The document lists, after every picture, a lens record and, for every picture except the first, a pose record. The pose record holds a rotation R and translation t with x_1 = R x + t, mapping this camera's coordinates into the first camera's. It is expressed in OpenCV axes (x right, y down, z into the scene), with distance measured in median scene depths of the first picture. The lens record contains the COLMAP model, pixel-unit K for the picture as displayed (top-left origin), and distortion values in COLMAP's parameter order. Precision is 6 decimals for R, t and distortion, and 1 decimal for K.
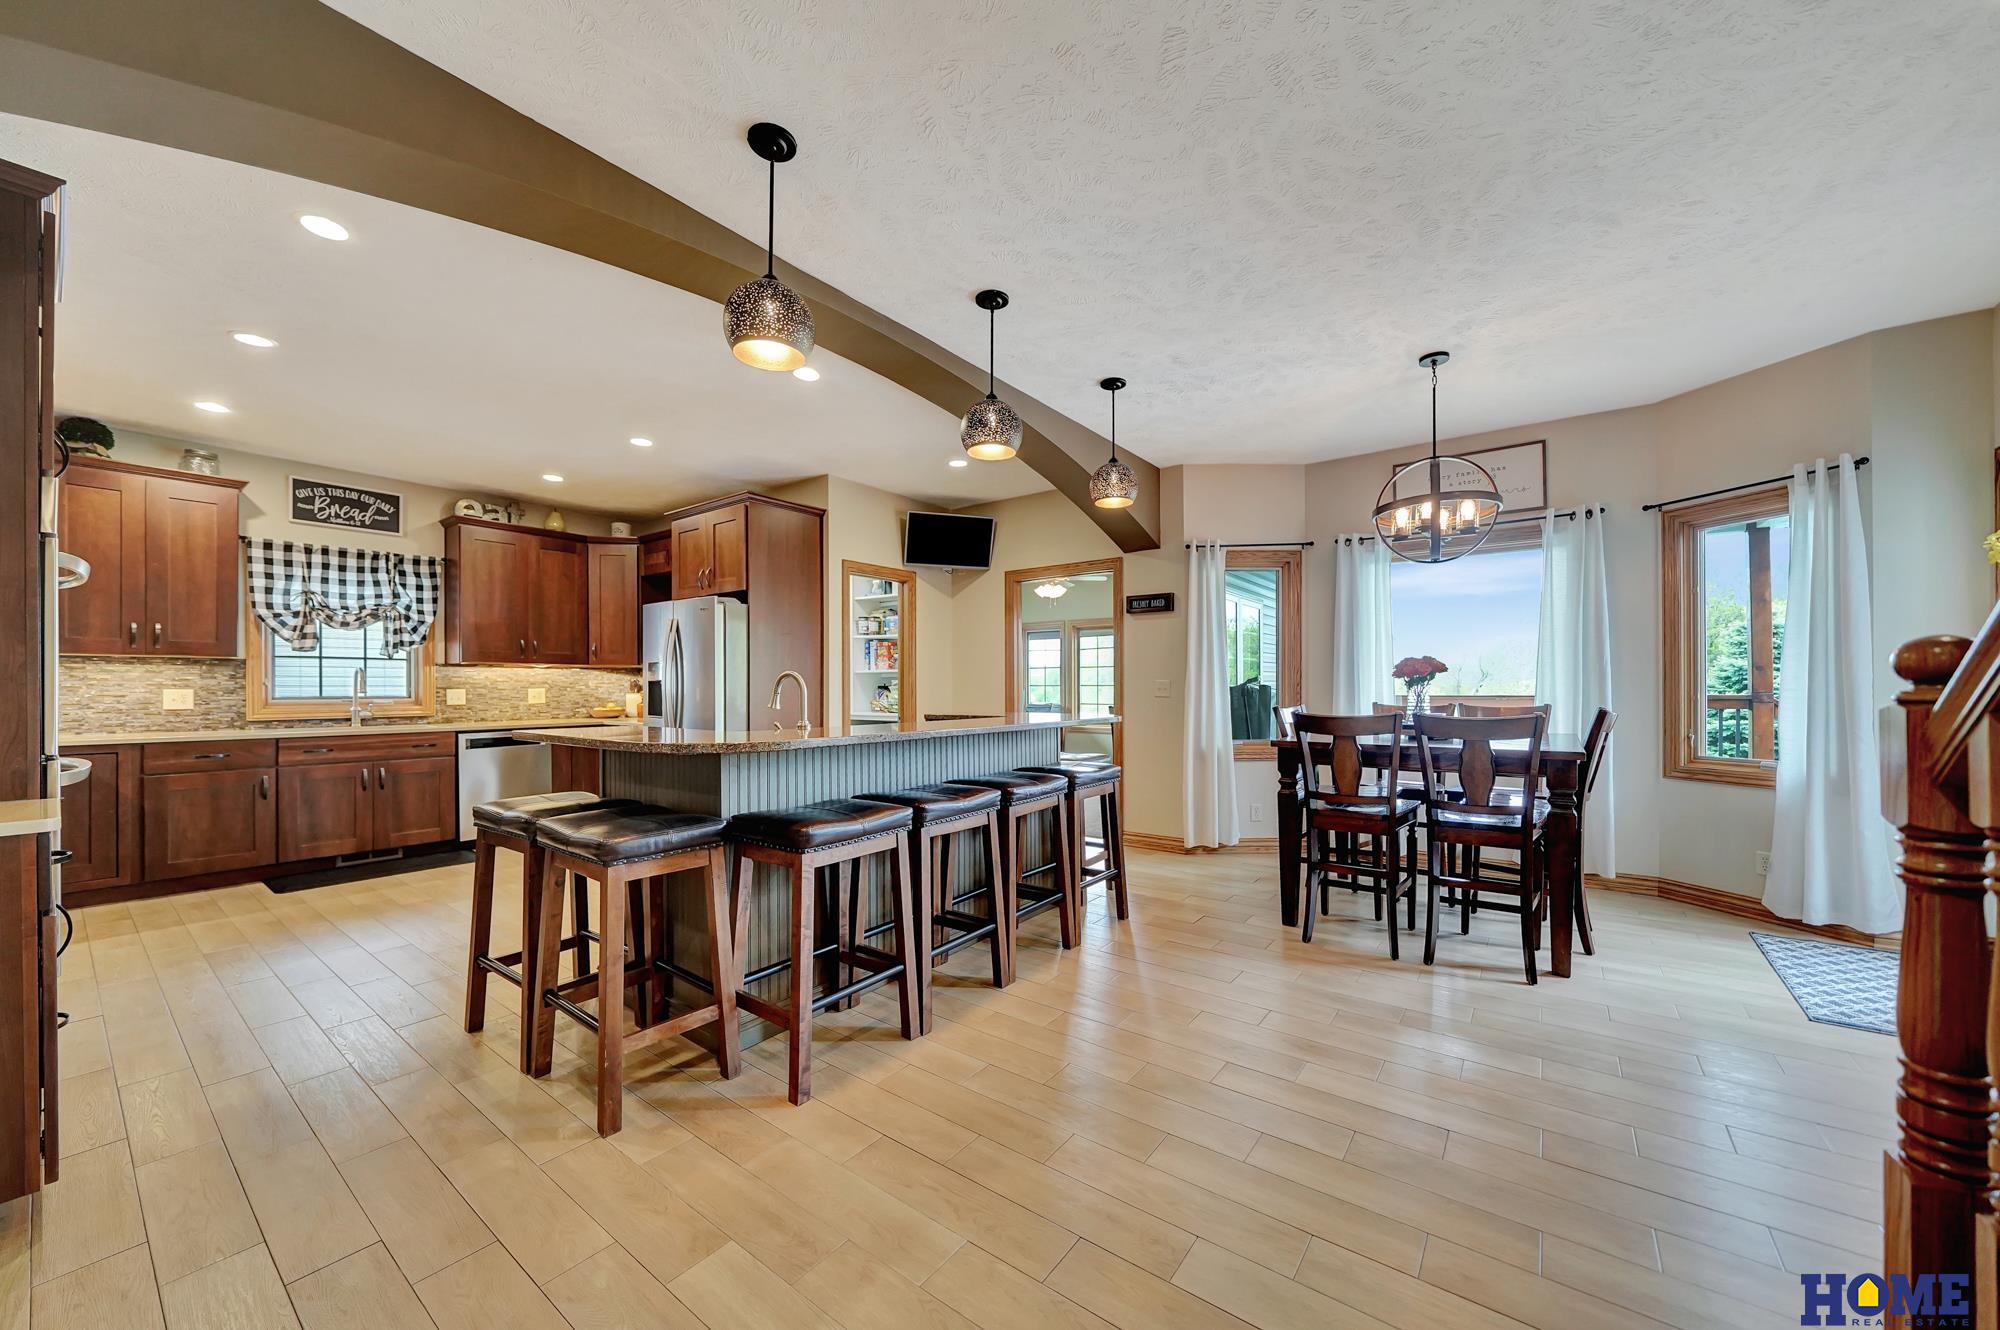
lens RADIAL K [[728.4, 0, 1001.0], [0, 728.4, 685.9], [0, 0, 1]] dist [-0.001415, -0.000045]
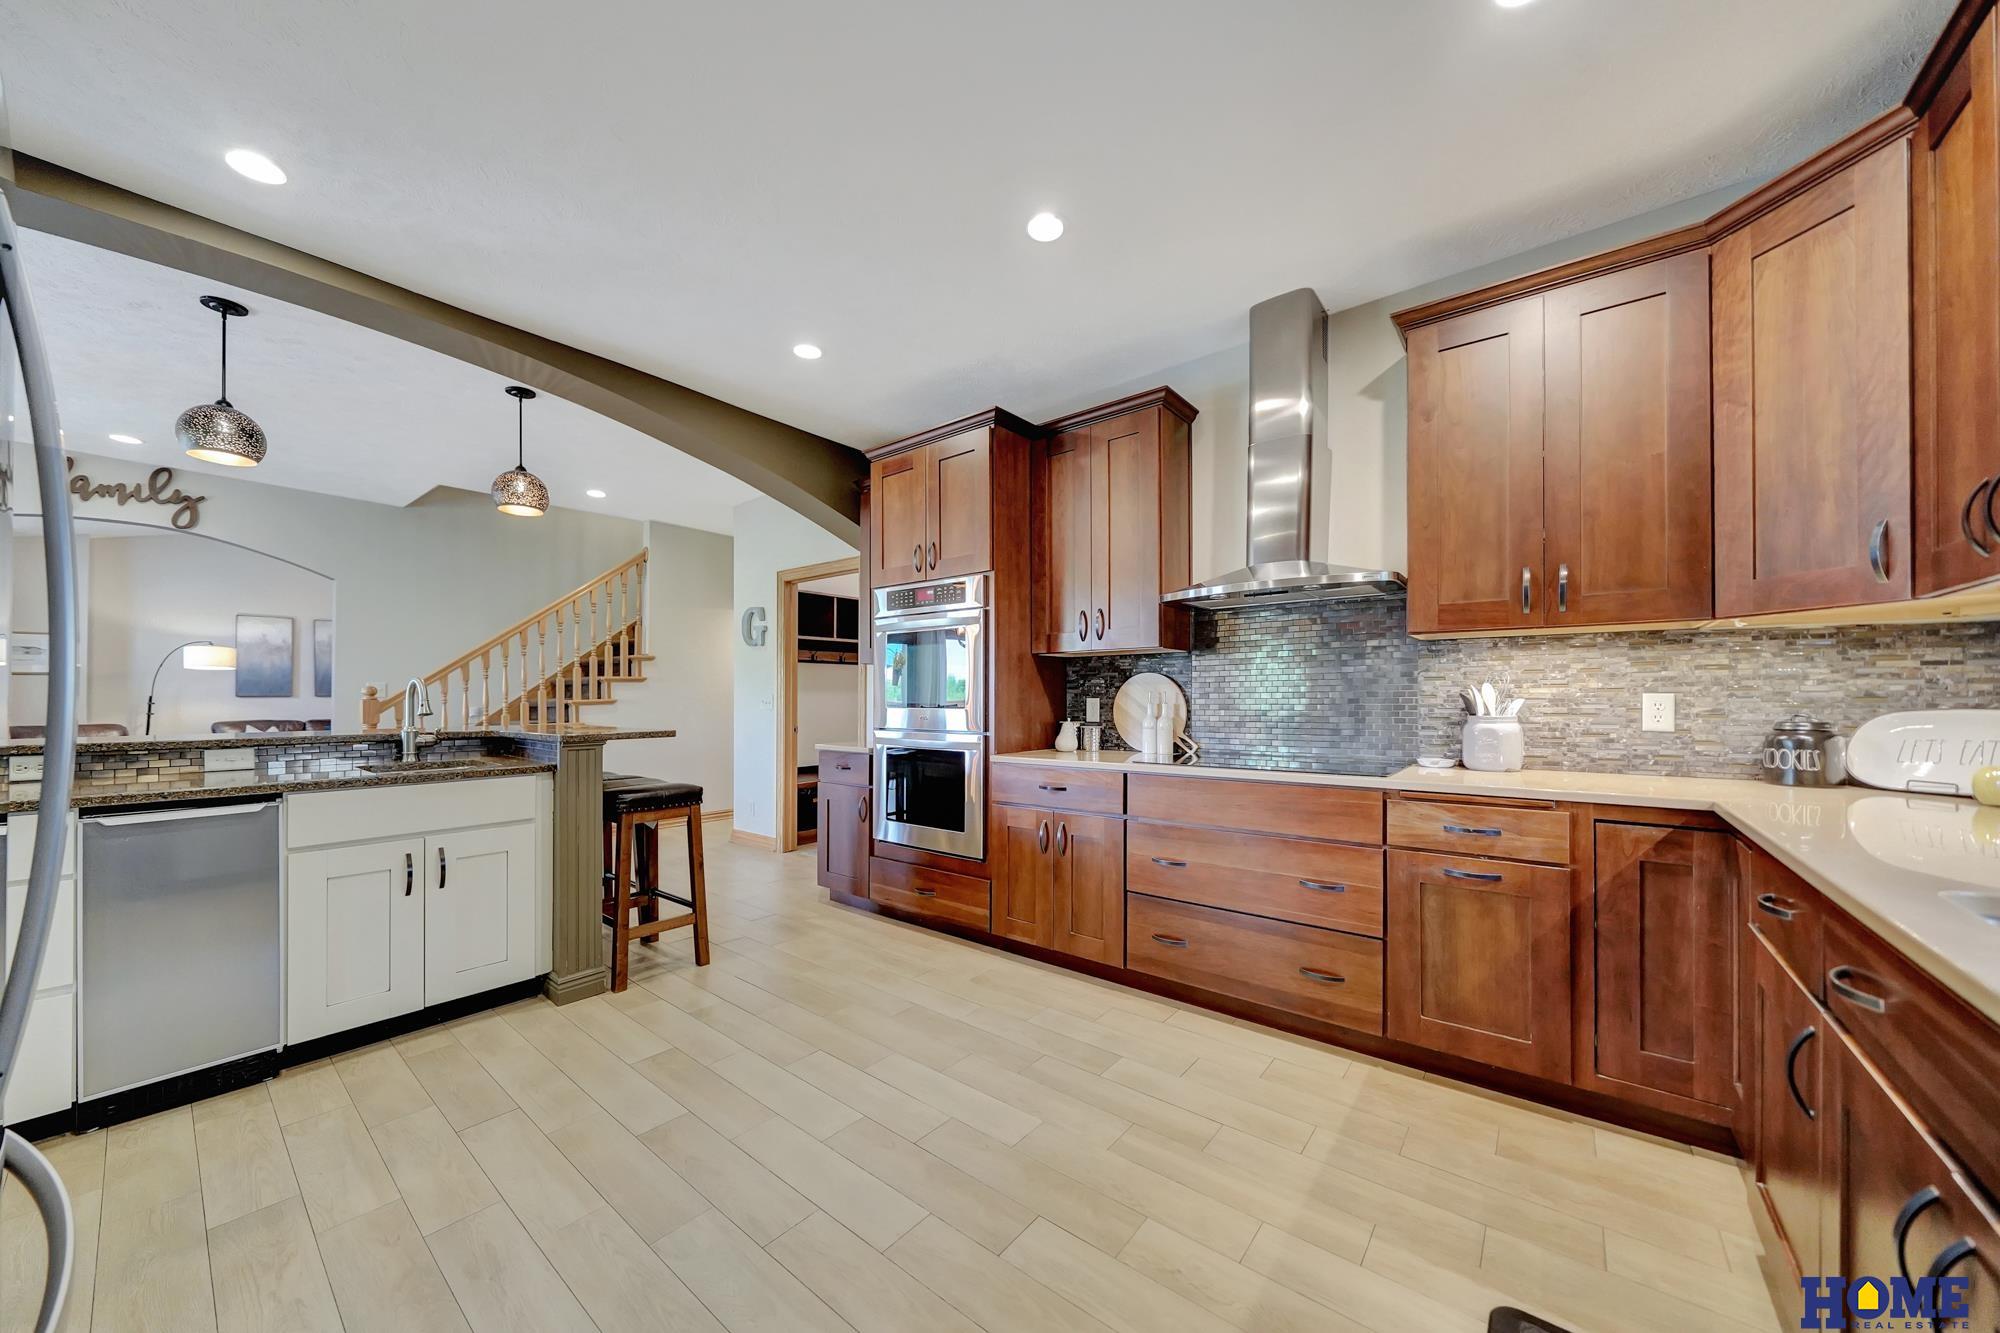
lens RADIAL K [[709.6, 0, 1000.8], [0, 709.6, 694.2], [0, 0, 1]] dist [-0.001000, -0.000159]
pose [[-0.999089, 0.003140, 0.042563, -0.647964], [0.002842, 0.999971, -0.007060, 0.006895], [-0.042584, -0.006933, -0.999069, 1.106672]]
